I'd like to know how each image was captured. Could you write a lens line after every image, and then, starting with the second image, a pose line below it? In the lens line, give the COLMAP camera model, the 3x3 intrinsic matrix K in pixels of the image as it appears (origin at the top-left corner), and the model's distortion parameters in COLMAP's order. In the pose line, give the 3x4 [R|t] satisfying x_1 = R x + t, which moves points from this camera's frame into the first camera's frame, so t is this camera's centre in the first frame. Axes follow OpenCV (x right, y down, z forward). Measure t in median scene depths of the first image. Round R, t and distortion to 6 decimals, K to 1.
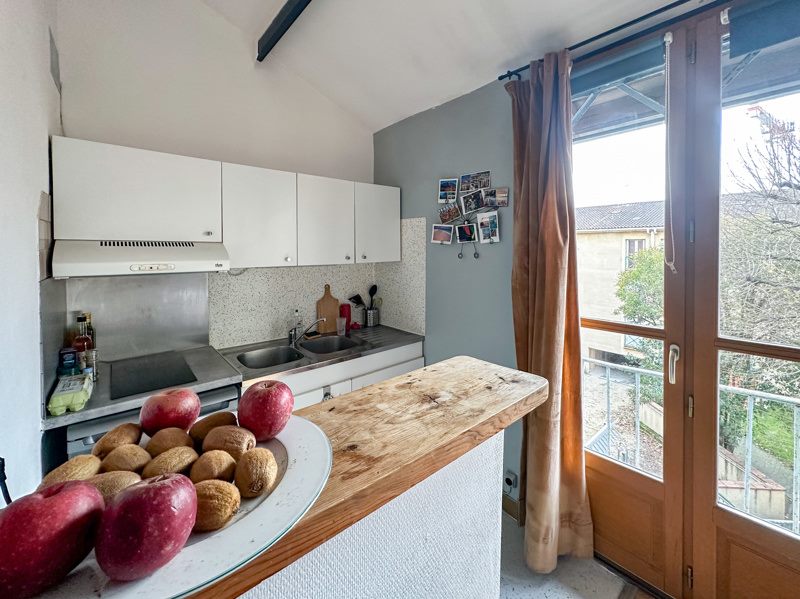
lens RADIAL K [[320.4, 0, 400.0], [0, 320.4, 299.5], [0, 0, 1]] dist [-0.000743, -0.000027]
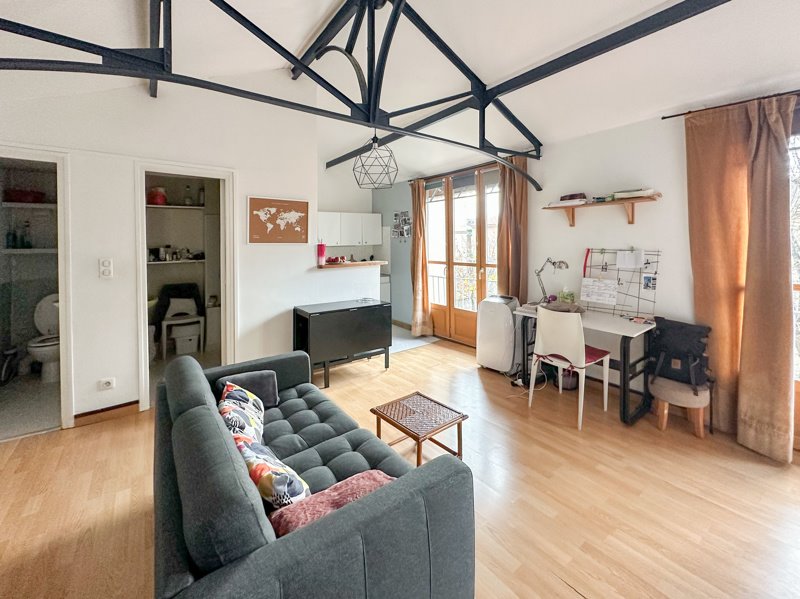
lens RADIAL K [[320.4, 0, 400.0], [0, 320.4, 299.5], [0, 0, 1]] dist [-0.000743, -0.000027]
pose [[0.996603, 0.009025, -0.081864, 0.396124], [-0.007006, 0.999665, 0.024915, 0.272252], [0.082062, -0.024257, 0.996332, -1.630609]]
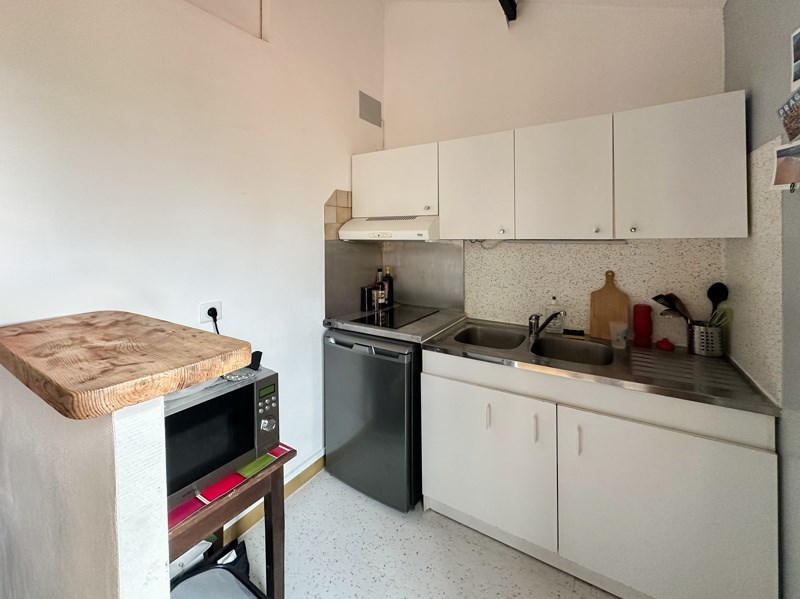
lens RADIAL K [[343.8, 0, 398.5], [0, 343.8, 287.8], [0, 0, 1]] dist [-0.000210, 0.000035]
pose [[0.273382, 0.138741, -0.951847, 0.440901], [-0.145652, 0.984104, 0.101610, -0.023727], [0.950814, 0.110860, 0.289244, 0.421090]]
